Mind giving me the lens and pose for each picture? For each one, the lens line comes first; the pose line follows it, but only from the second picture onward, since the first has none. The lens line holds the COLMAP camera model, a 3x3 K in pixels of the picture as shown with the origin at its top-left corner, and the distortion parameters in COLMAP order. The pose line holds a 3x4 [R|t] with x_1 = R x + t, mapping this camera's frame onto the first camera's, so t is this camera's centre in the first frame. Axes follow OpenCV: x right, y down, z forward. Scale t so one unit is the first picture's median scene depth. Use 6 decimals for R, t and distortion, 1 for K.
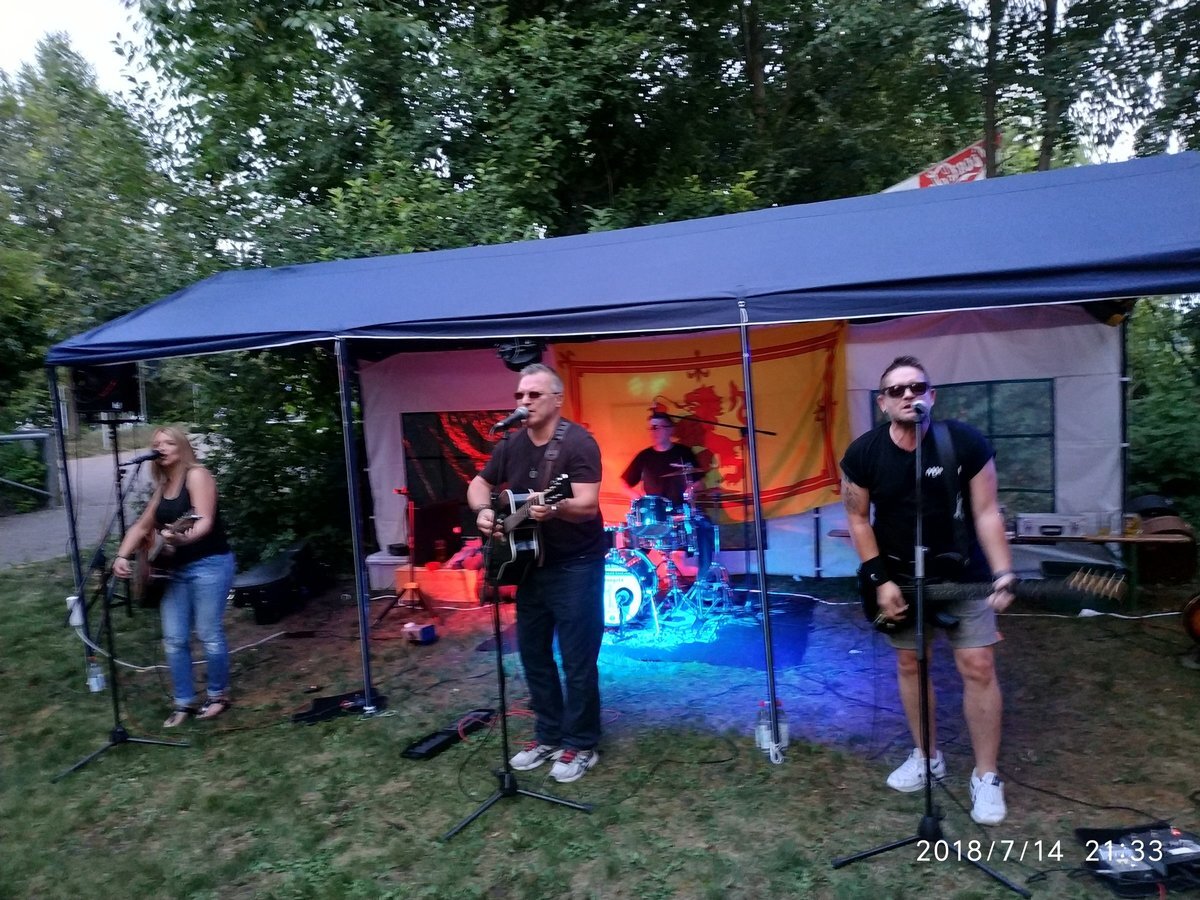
lens RADIAL K [[867.4, 0, 586.9], [0, 867.4, 448.1], [0, 0, 1]] dist [-0.003547, -0.002757]
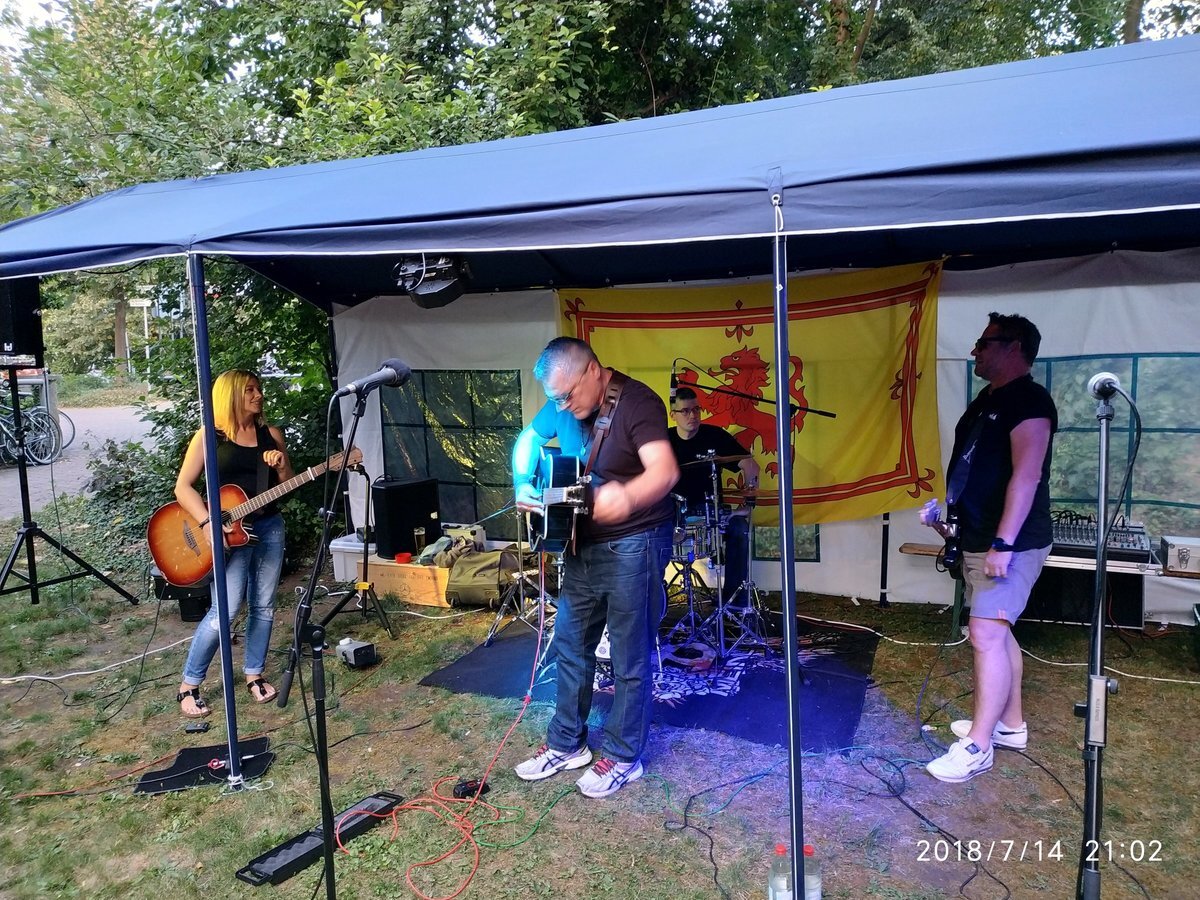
lens RADIAL K [[869.5, 0, 588.1], [0, 869.5, 453.0], [0, 0, 1]] dist [-0.001841, -0.006560]
pose [[0.996543, 0.042628, -0.071315, 0.054676], [-0.039310, 0.998107, 0.047302, -0.009510], [0.073196, -0.044335, 0.996332, 0.215603]]
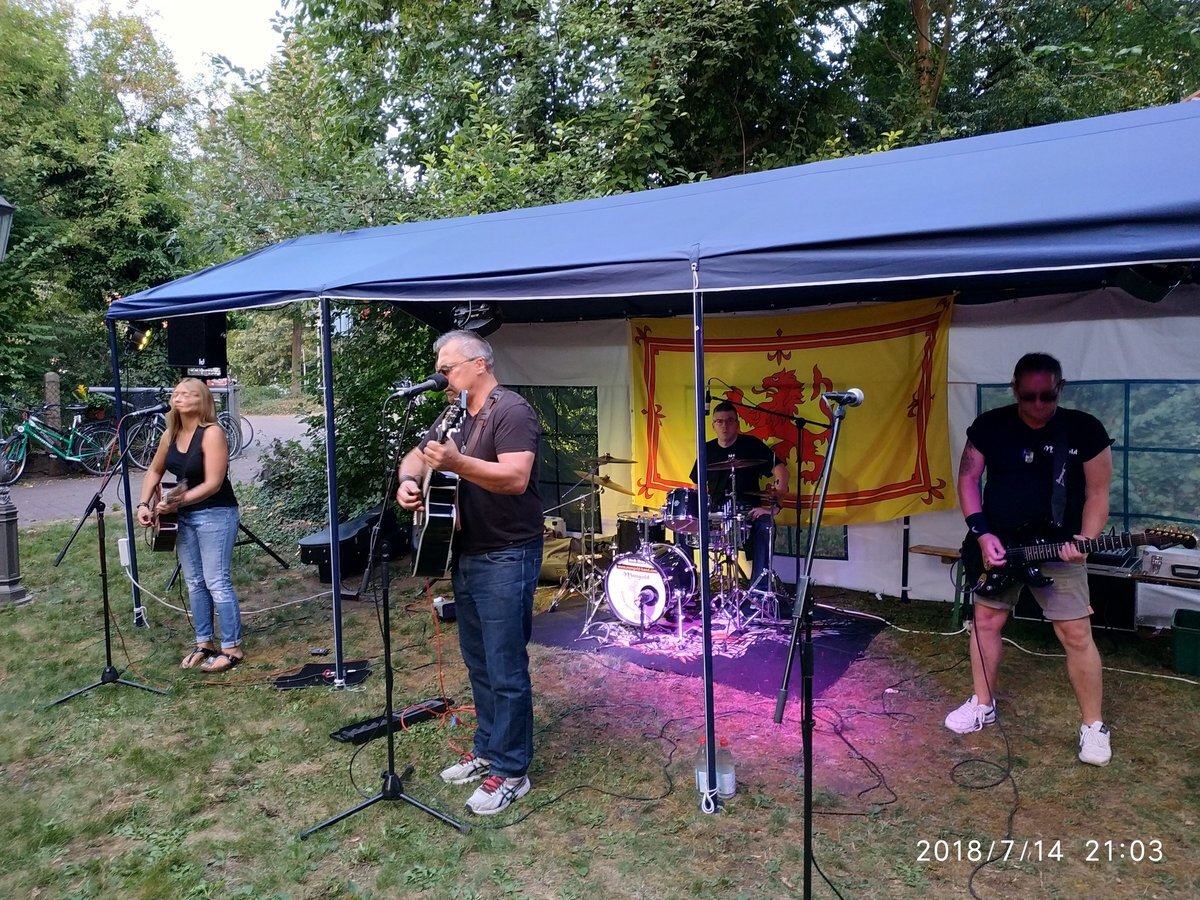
lens RADIAL K [[862.1, 0, 583.1], [0, 862.1, 451.2], [0, 0, 1]] dist [0.019002, -0.043374]
pose [[0.967480, 0.070032, -0.243061, 0.157862], [-0.064033, 0.997418, 0.032505, -0.004507], [0.244710, -0.015884, 0.969466, 0.088686]]
